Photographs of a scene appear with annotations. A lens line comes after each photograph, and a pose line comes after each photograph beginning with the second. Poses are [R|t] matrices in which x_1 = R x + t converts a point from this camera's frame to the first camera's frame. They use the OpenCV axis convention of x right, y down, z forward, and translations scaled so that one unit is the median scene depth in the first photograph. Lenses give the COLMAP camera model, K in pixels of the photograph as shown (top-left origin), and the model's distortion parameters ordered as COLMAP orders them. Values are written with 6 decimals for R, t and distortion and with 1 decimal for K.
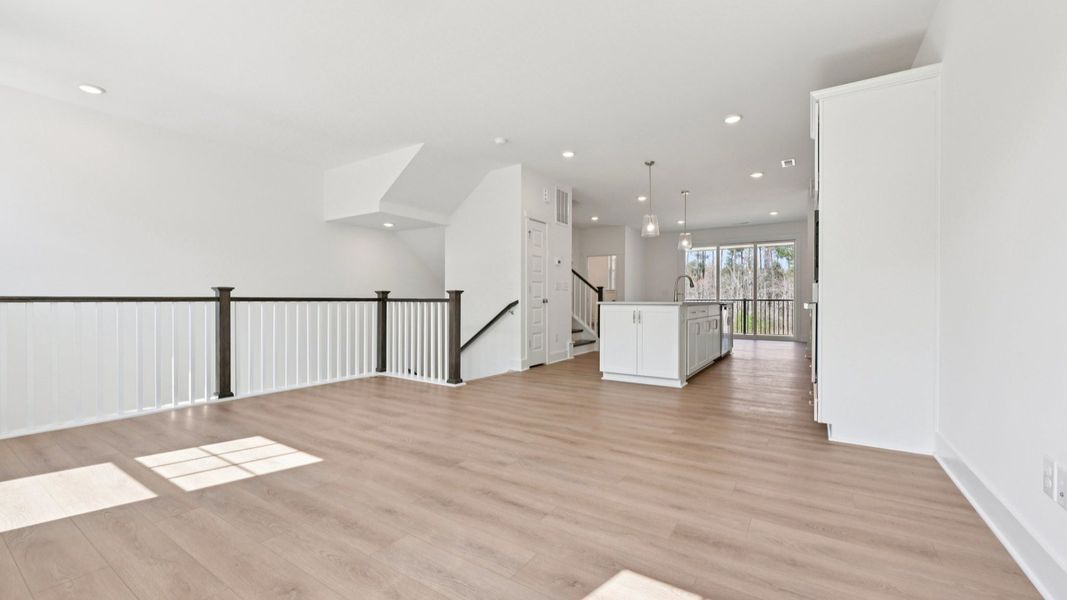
lens RADIAL K [[431.0, 0, 530.3], [0, 431.0, 301.2], [0, 0, 1]] dist [-0.000372, -0.000312]
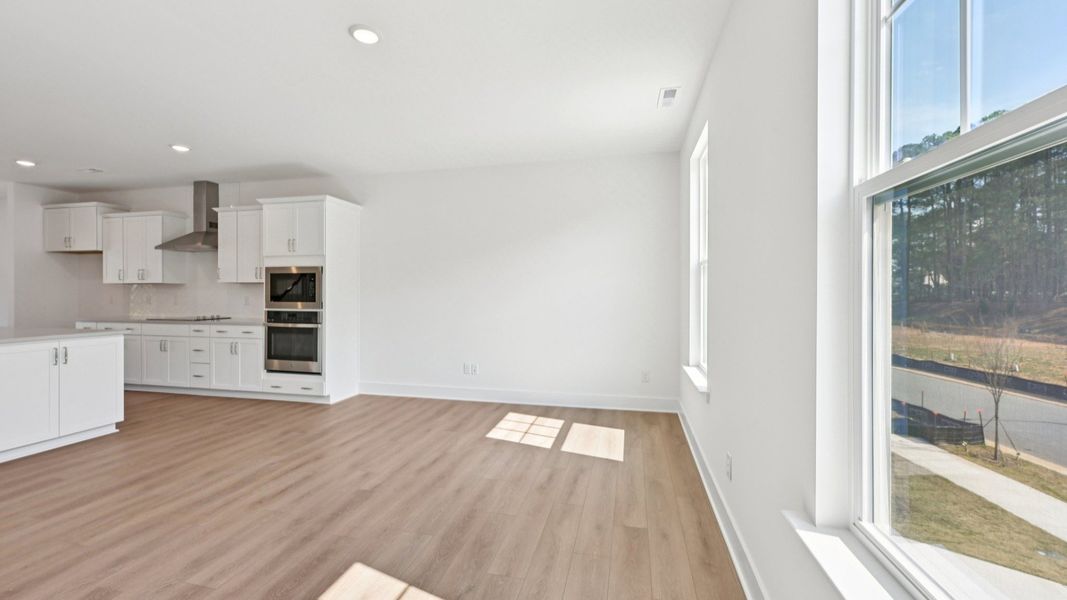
lens RADIAL K [[431.0, 0, 533.6], [0, 431.0, 294.7], [0, 0, 1]] dist [-0.000372, -0.000312]
pose [[-0.353207, -0.007929, 0.935512, -1.079553], [-0.002651, 0.999969, 0.007475, -0.113122], [-0.935542, 0.000160, -0.353216, 0.779290]]
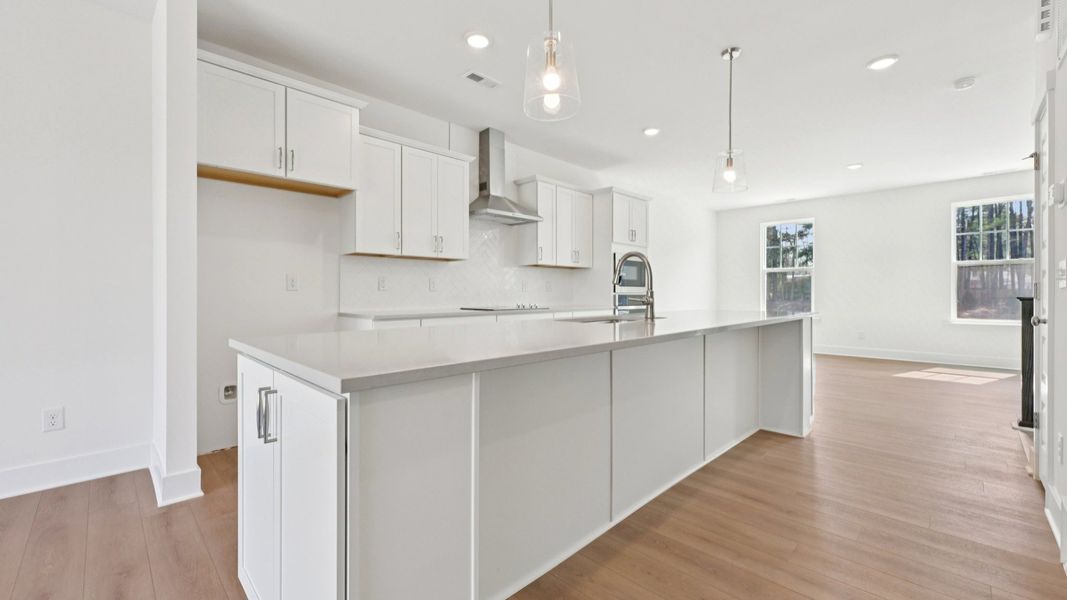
lens RADIAL K [[431.0, 0, 526.6], [0, 431.0, 297.6], [0, 0, 1]] dist [-0.000372, -0.000312]
pose [[-0.980798, 0.001612, 0.195018, 0.775297], [0.001624, 0.999999, -0.000096, -0.028275], [-0.195017, 0.000222, -0.980800, 2.846652]]
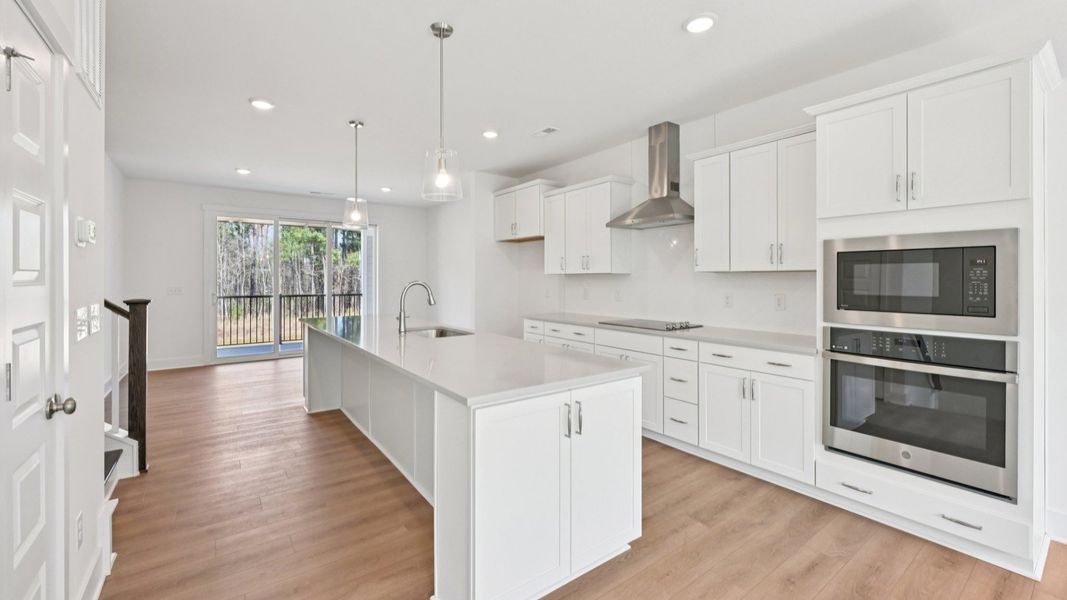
lens RADIAL K [[431.0, 0, 524.3], [0, 431.0, 280.8], [0, 0, 1]] dist [-0.000372, -0.000312]
pose [[0.352742, -0.009603, 0.935671, -0.174858], [0.003187, 0.999954, 0.009061, -0.133729], [-0.935715, -0.000214, 0.352757, 1.384861]]
